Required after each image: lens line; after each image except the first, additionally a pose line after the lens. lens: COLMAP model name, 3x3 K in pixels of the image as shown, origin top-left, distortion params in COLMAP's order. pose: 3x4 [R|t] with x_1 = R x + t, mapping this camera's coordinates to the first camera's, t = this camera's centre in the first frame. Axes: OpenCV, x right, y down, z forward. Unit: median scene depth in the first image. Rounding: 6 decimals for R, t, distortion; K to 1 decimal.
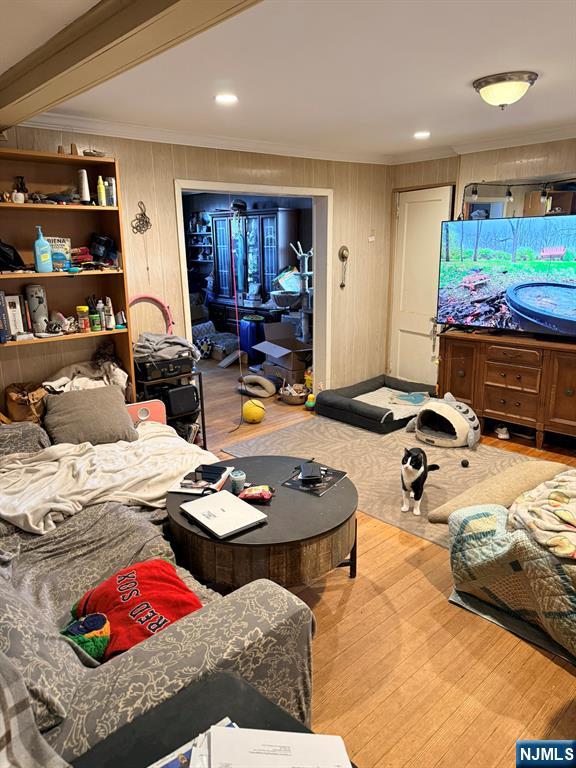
lens RADIAL K [[537.4, 0, 283.6], [0, 537.4, 386.1], [0, 0, 1]] dist [0.085691, -0.116971]
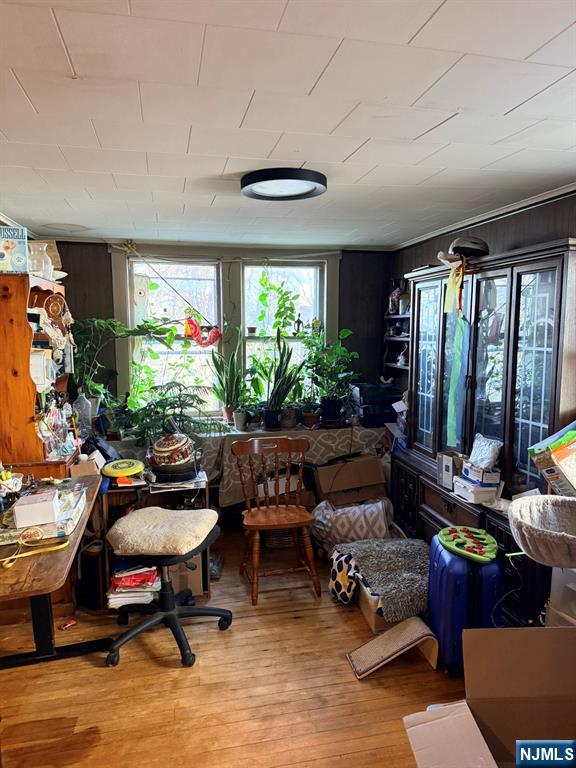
lens RADIAL K [[537.4, 0, 283.6], [0, 537.4, 386.1], [0, 0, 1]] dist [0.085691, -0.116971]
pose [[0.868241, 0.071210, -0.491006, 0.007118], [-0.146540, 0.982301, -0.116664, -0.150090], [0.474008, 0.173245, 0.863309, 0.550718]]
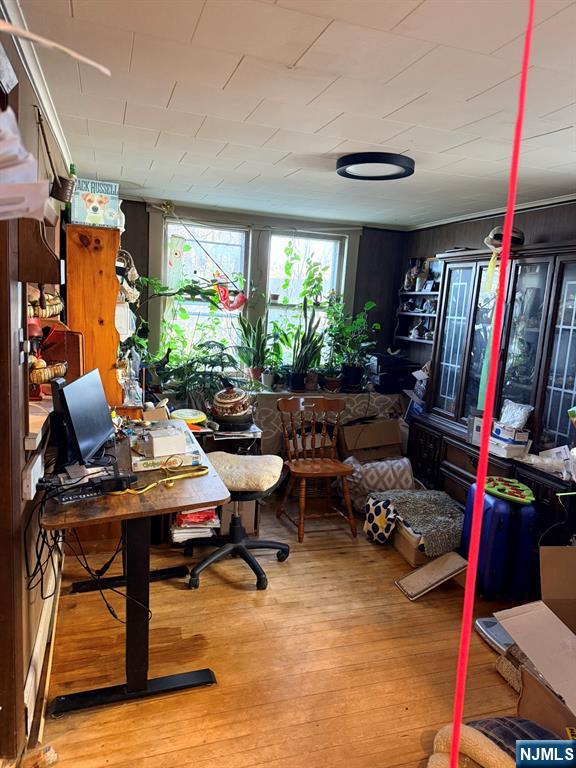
lens RADIAL K [[536.1, 0, 285.3], [0, 536.1, 383.4], [0, 0, 1]] dist [0.147792, -0.246885]
pose [[0.909132, 0.138096, -0.392948, -0.049952], [-0.186951, 0.978356, -0.088705, -0.122215], [0.372193, 0.154106, 0.915272, 0.479111]]
